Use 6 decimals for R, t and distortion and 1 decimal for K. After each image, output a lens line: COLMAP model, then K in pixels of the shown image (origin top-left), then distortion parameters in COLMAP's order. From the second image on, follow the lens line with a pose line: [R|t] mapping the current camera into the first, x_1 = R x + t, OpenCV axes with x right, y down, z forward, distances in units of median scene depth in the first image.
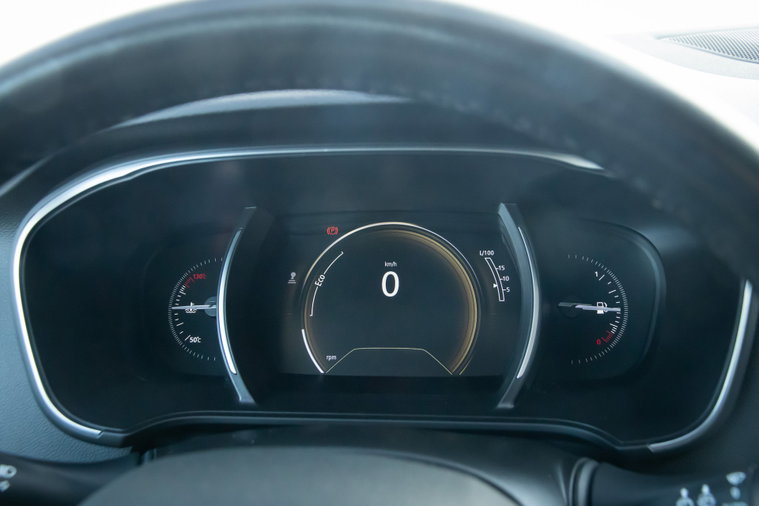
lens RADIAL K [[875.5, 0, 379.5], [0, 875.5, 253.0], [0, 0, 1]] dist [0.022029, 0.040143]
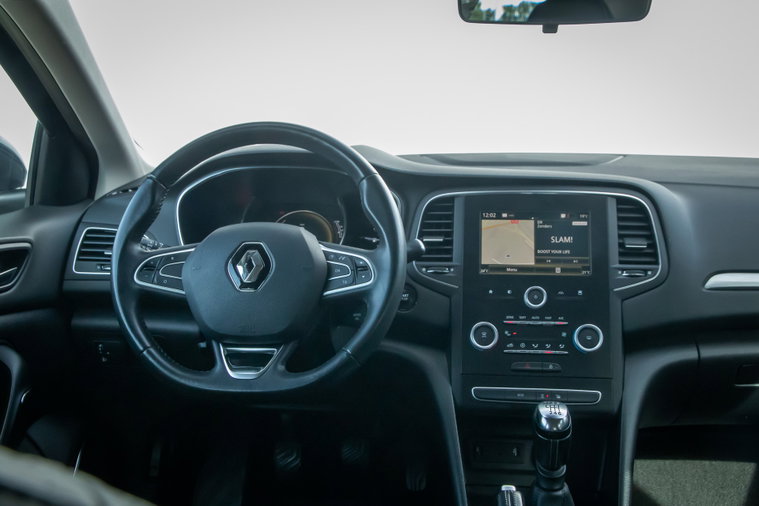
lens RADIAL K [[829.5, 0, 368.1], [0, 829.5, 253.2], [0, 0, 1]] dist [0.018474, 0.034549]
pose [[0.998930, 0.045010, 0.010606, 0.199434], [-0.042553, 0.984496, -0.170165, 0.544999], [-0.018101, 0.169532, 0.985358, -1.588532]]
